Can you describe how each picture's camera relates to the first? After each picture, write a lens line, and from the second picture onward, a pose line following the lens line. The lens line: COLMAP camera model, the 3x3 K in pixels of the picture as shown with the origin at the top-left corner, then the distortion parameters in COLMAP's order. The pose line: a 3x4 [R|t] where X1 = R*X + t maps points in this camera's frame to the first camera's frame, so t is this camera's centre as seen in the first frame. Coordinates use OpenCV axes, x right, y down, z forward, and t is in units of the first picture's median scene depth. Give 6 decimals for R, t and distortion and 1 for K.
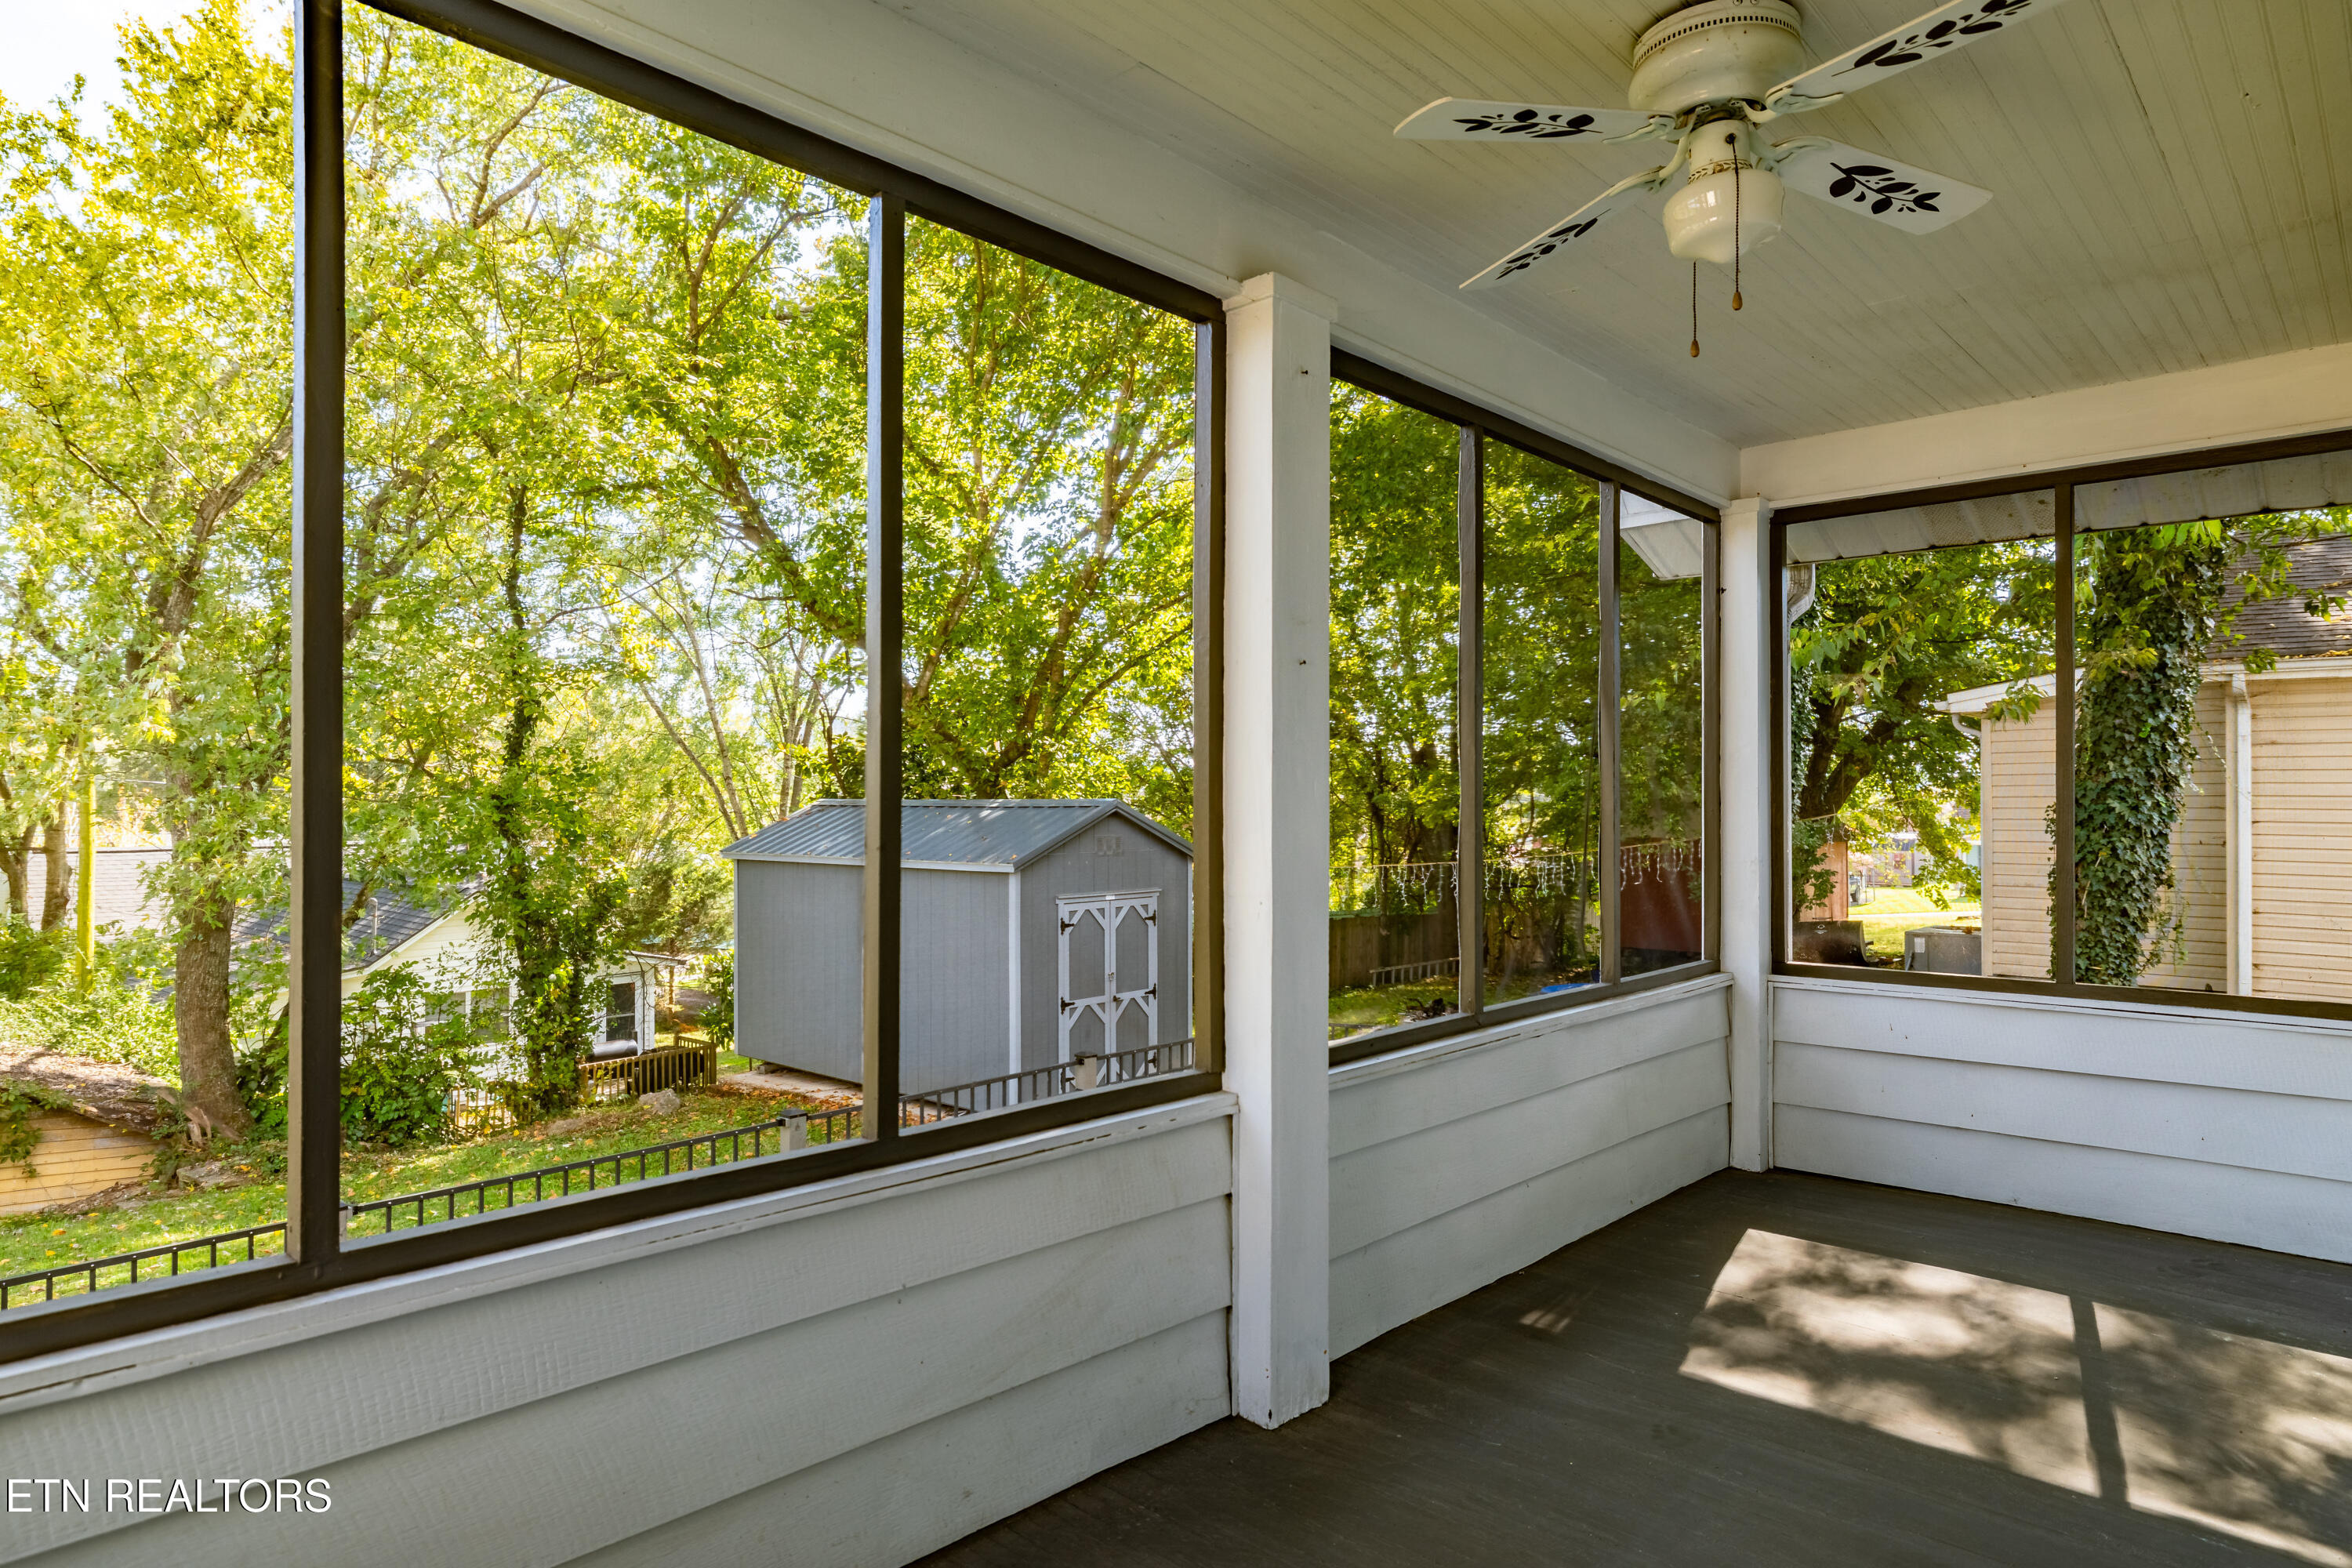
lens RADIAL K [[1406.2, 0, 1173.2], [0, 1406.2, 786.6], [0, 0, 1]] dist [-0.002955, -0.000308]
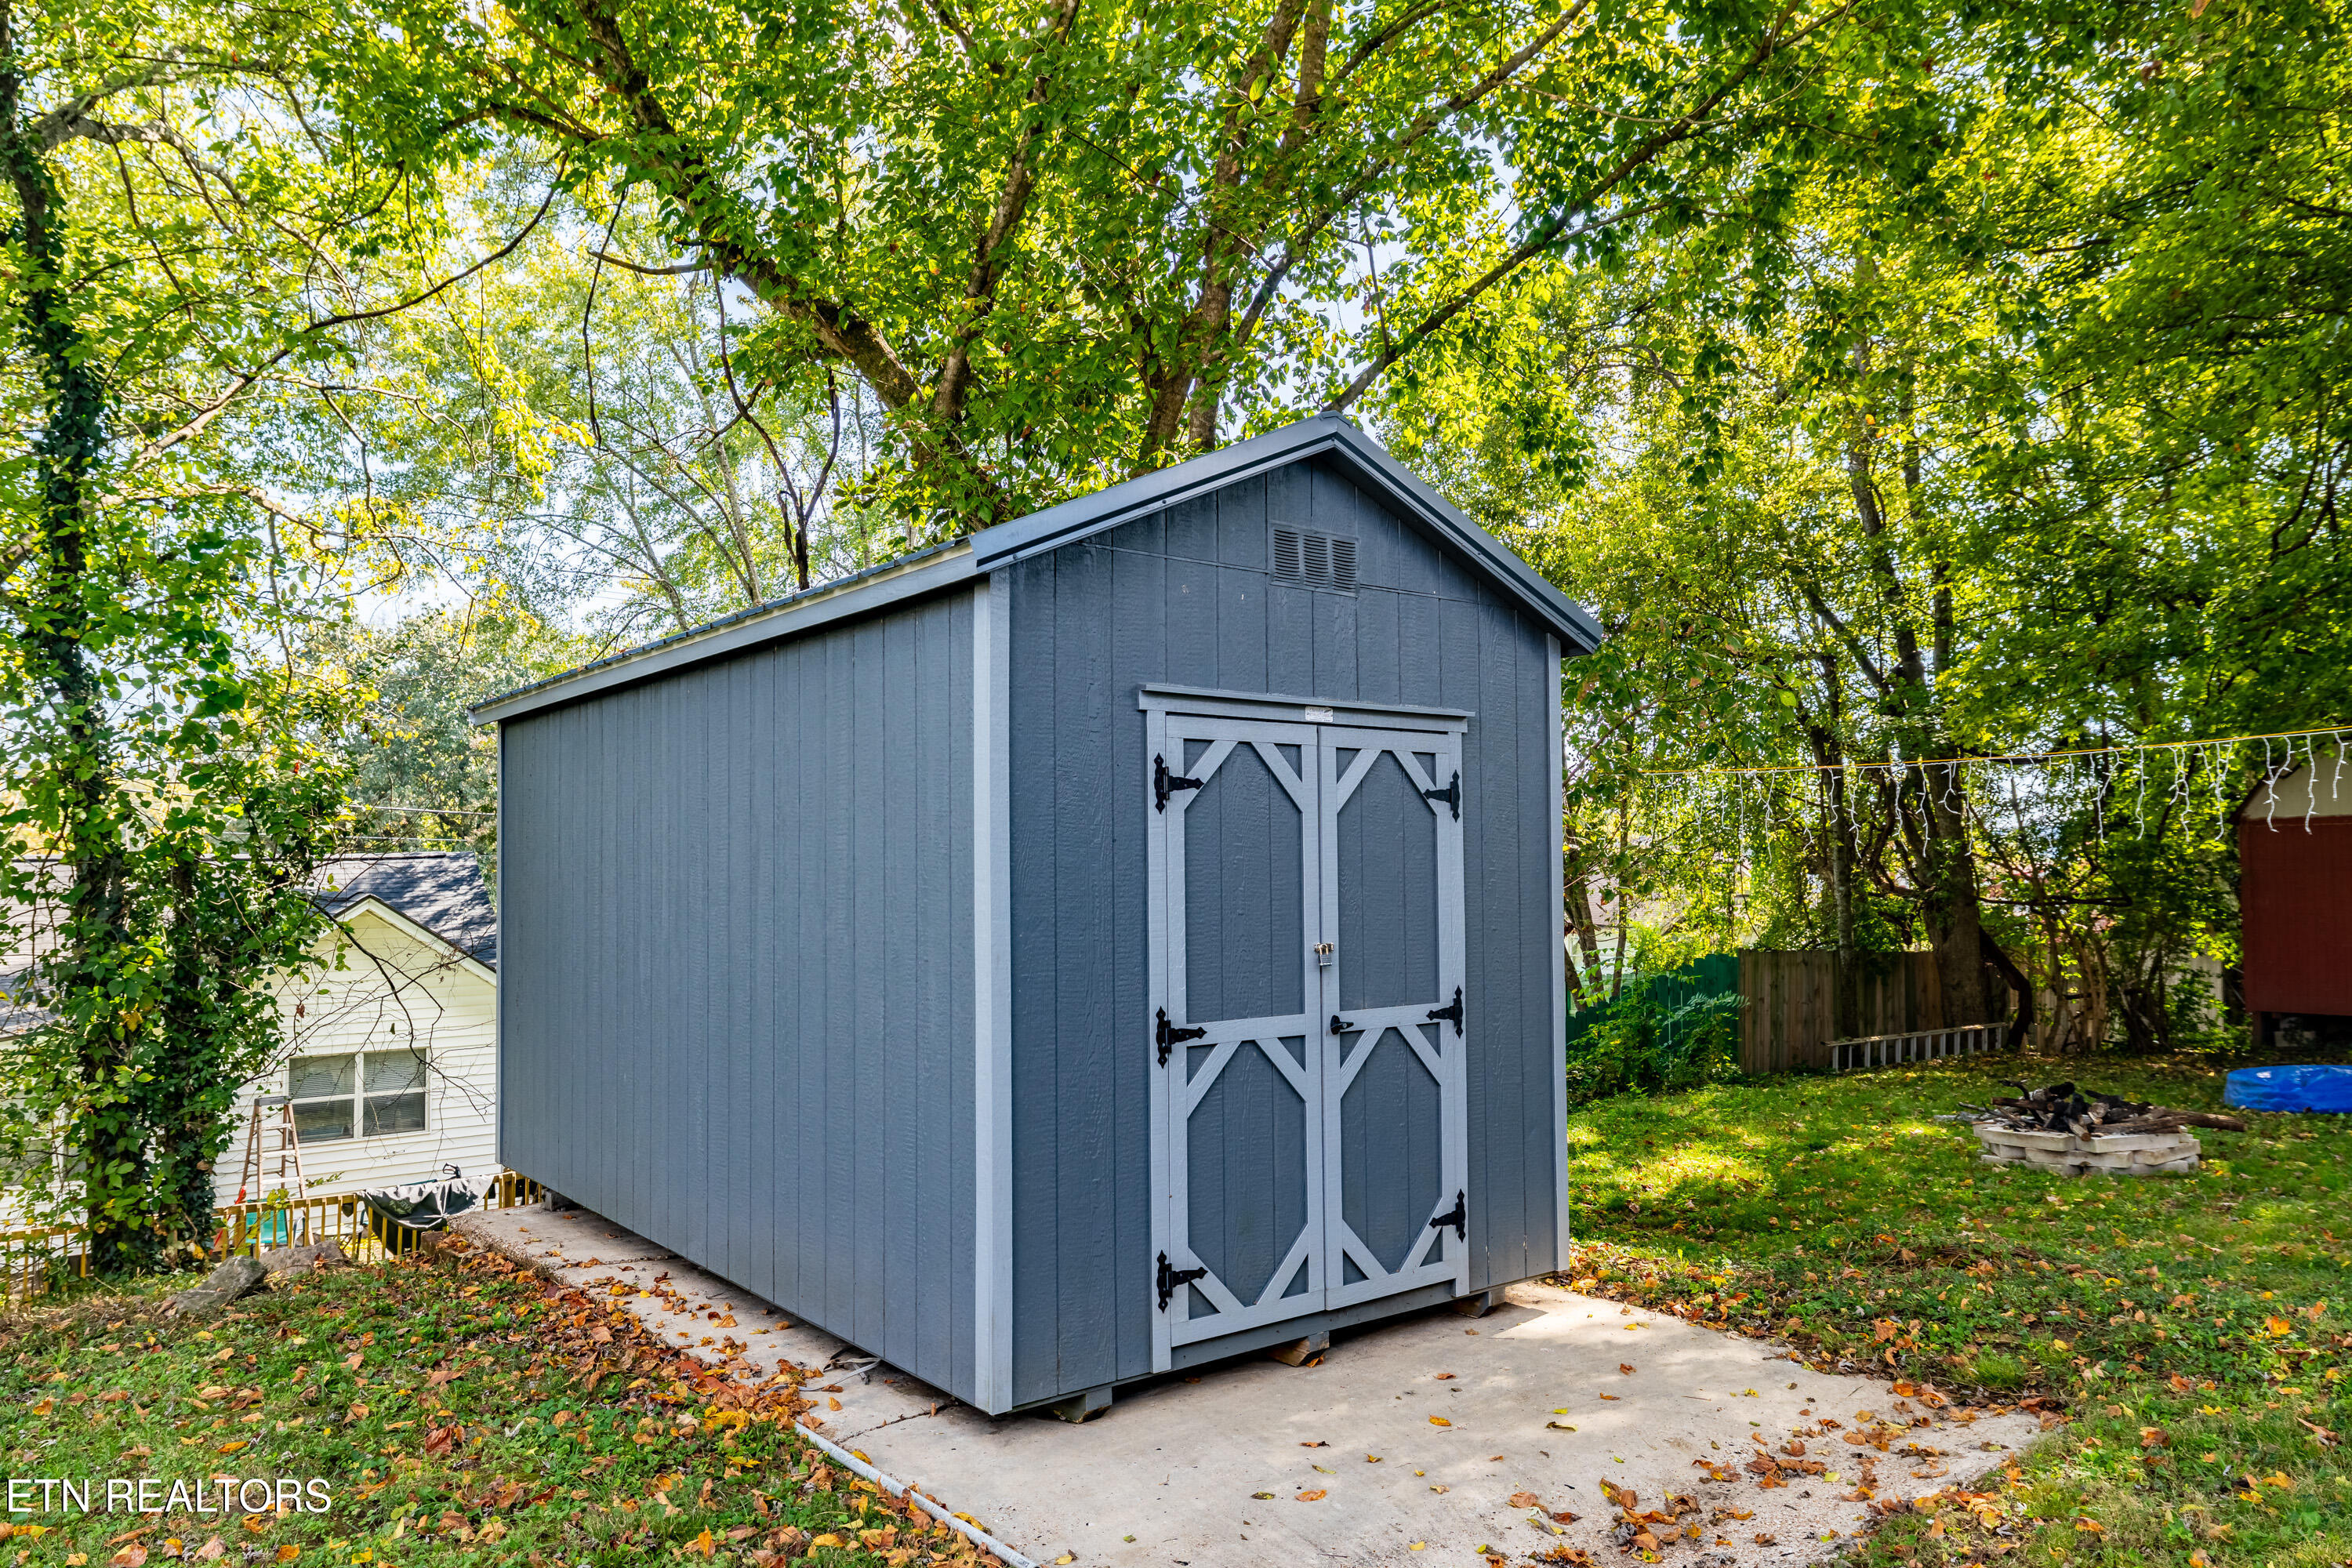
lens RADIAL K [[1558.6, 0, 1176.7], [0, 1558.6, 791.2], [0, 0, 1]] dist [-0.003708, -0.000107]
pose [[0.984039, -0.011676, -0.177568, -0.012875], [0.003069, 0.998810, -0.048674, 0.113922], [0.177925, 0.047352, 0.982904, 0.634007]]
